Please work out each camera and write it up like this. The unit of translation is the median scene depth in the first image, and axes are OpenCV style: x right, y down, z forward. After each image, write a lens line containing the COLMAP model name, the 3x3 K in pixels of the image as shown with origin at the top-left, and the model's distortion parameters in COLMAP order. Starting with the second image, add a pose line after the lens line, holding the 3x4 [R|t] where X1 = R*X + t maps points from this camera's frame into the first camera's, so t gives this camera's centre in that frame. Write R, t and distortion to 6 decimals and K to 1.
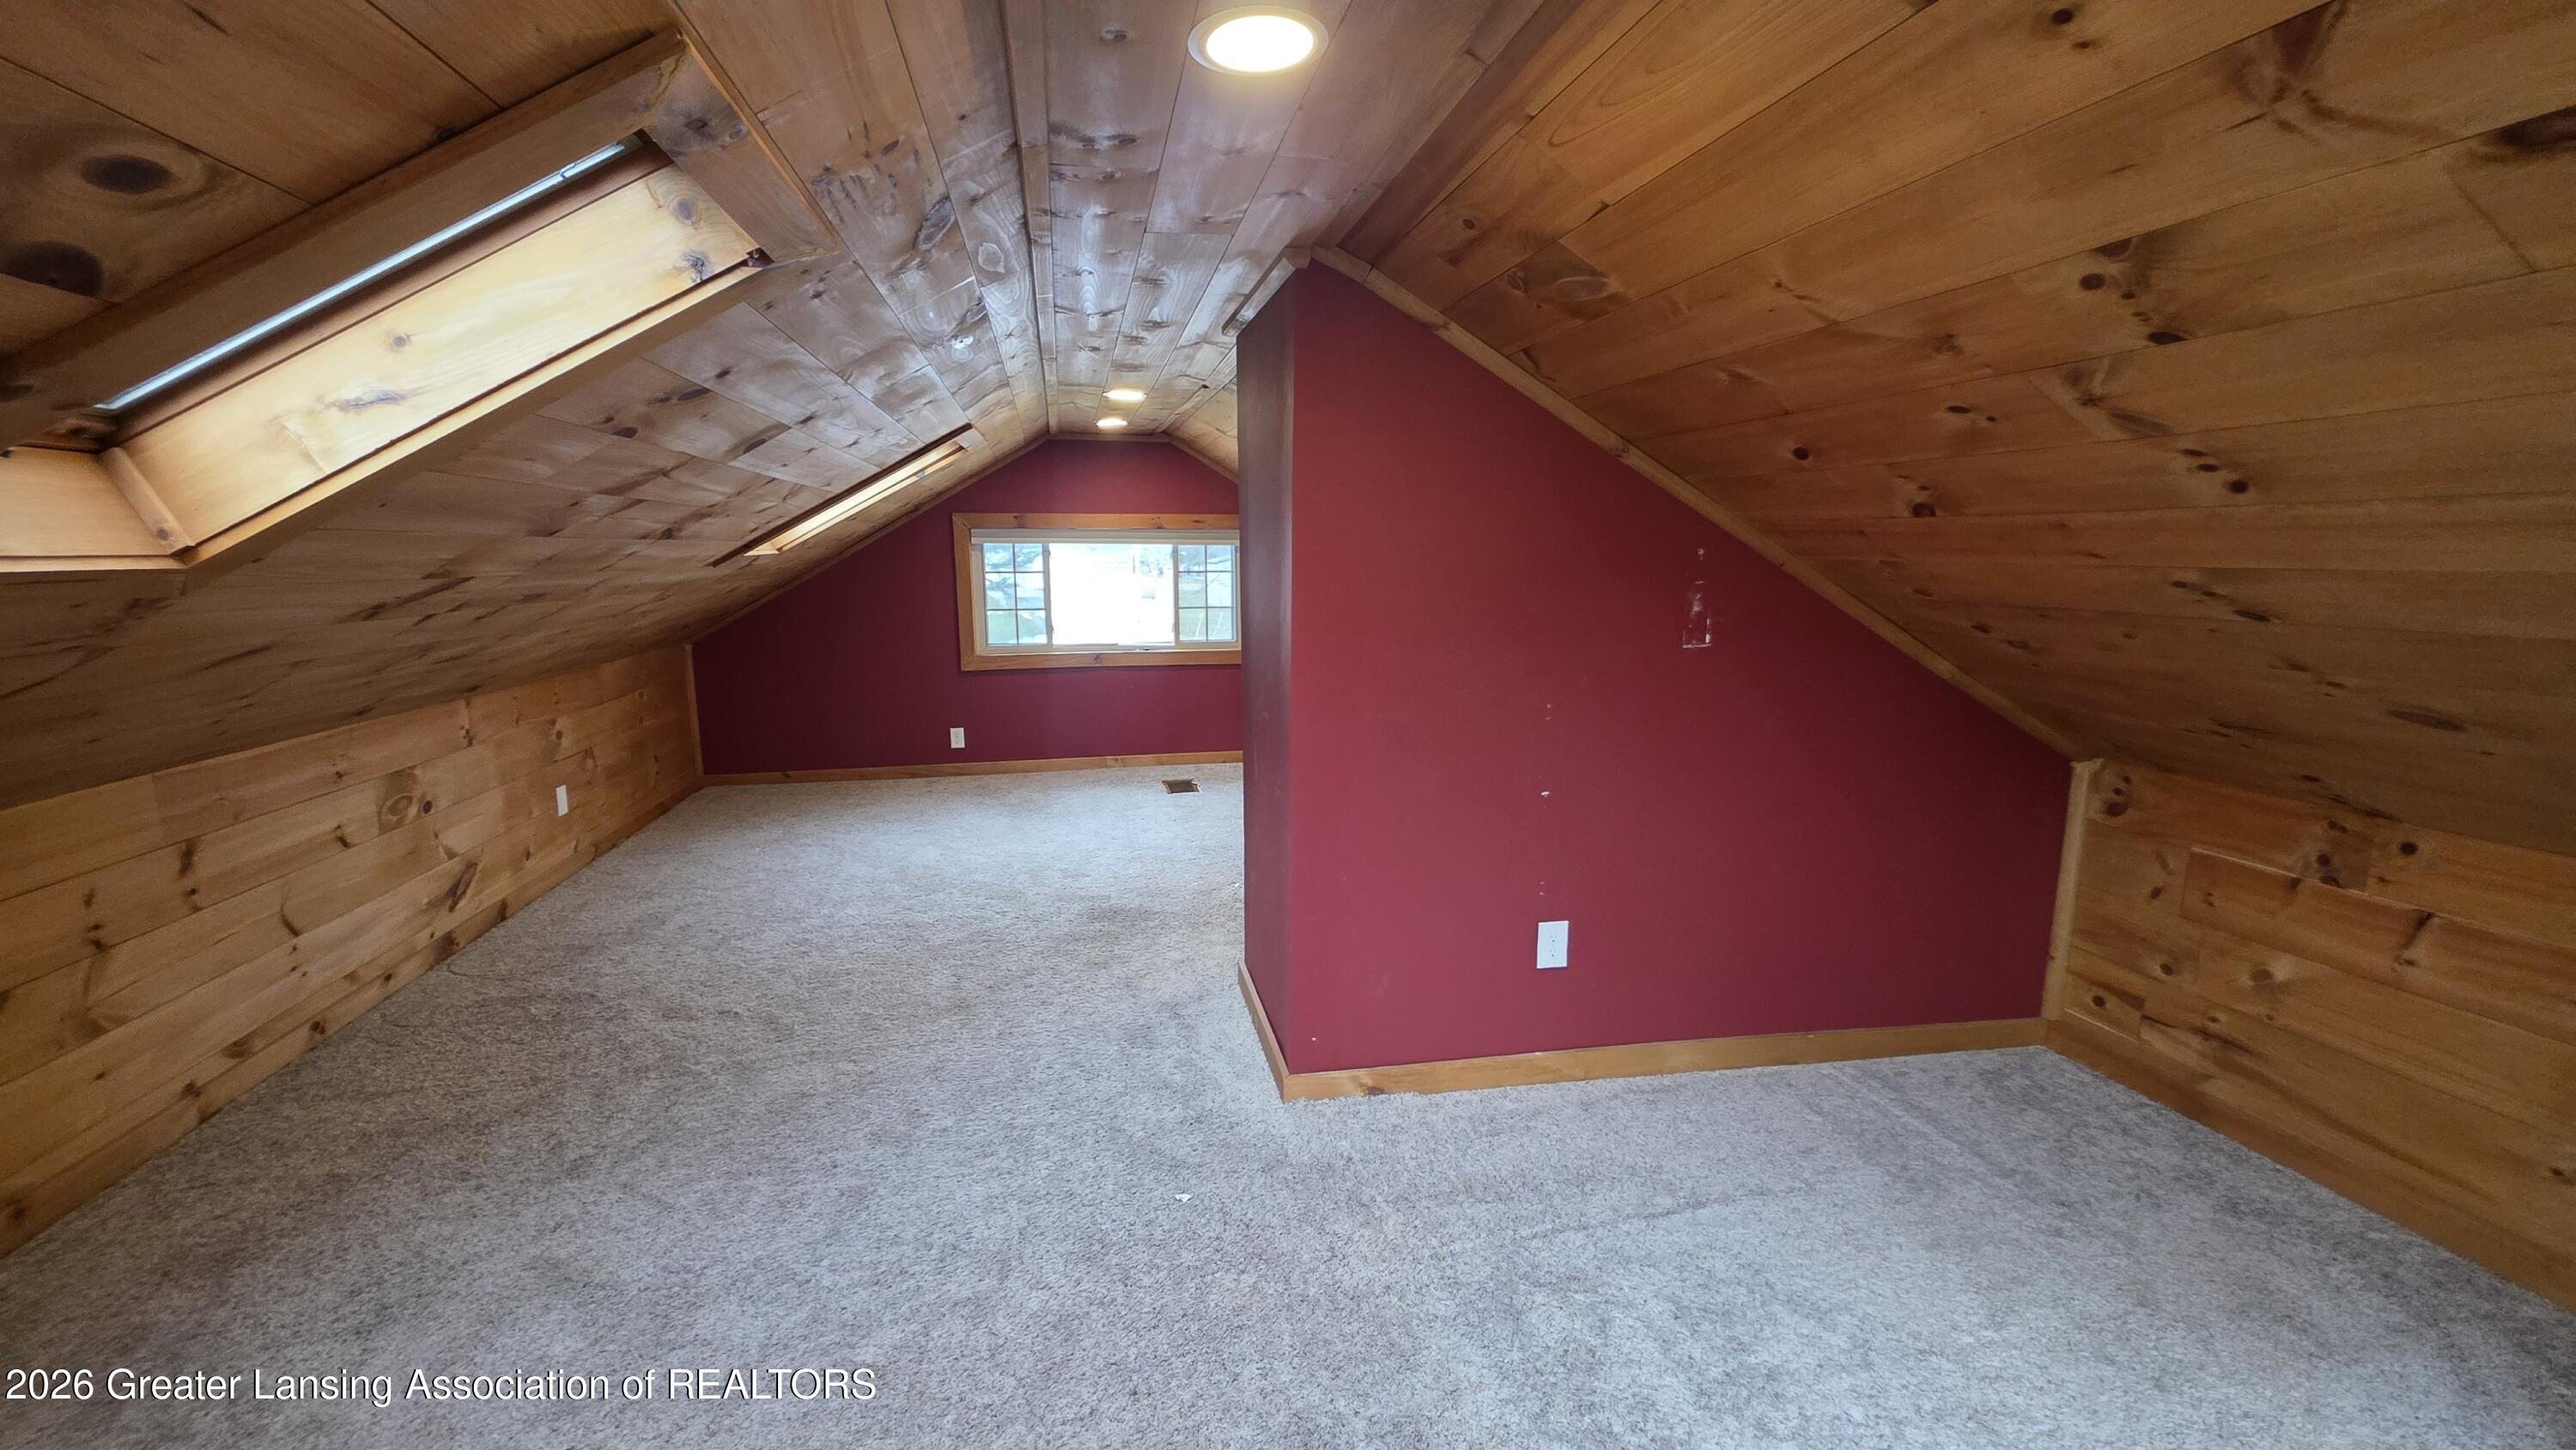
lens RADIAL K [[1037.5, 0, 1285.1], [0, 1037.5, 723.6], [0, 0, 1]] dist [0.002246, 0.000335]
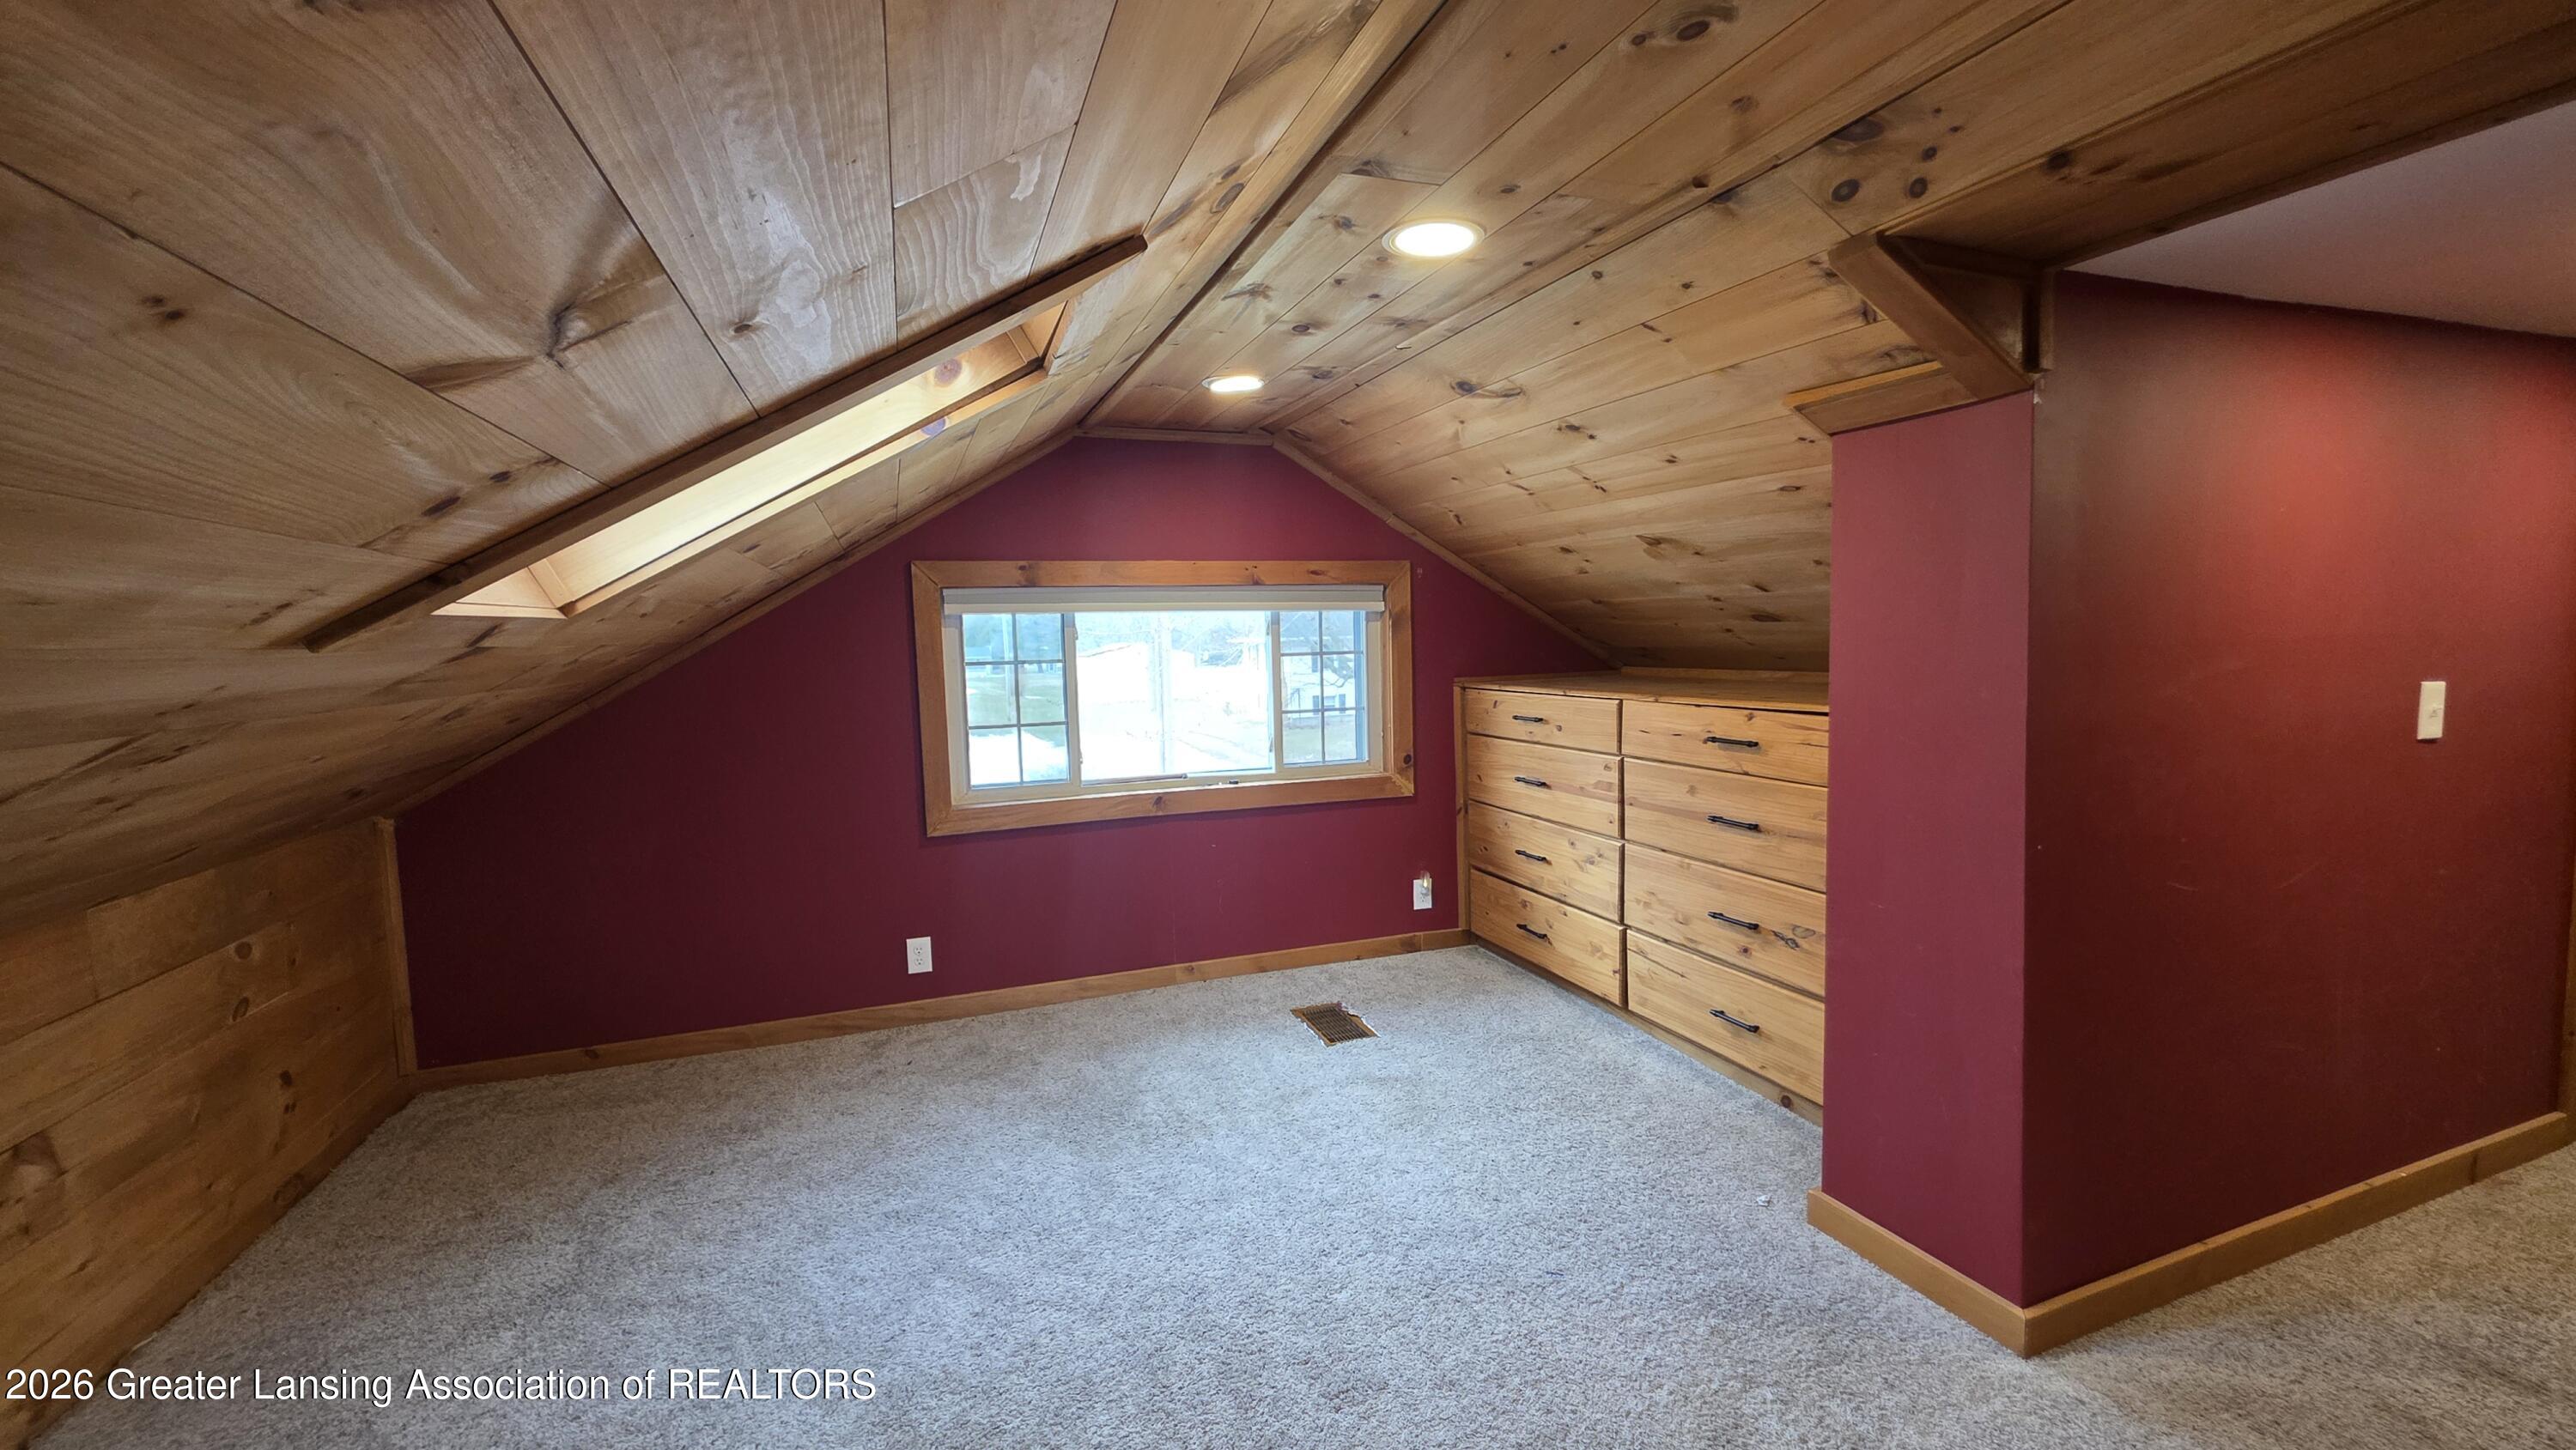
lens RADIAL K [[1037.5, 0, 1283.3], [0, 1037.5, 719.3], [0, 0, 1]] dist [0.002246, 0.000335]
pose [[0.990404, -0.036812, 0.133206, -0.193007], [0.048559, 0.995108, -0.086037, -0.056598], [-0.129387, 0.091680, 0.987347, 0.411052]]
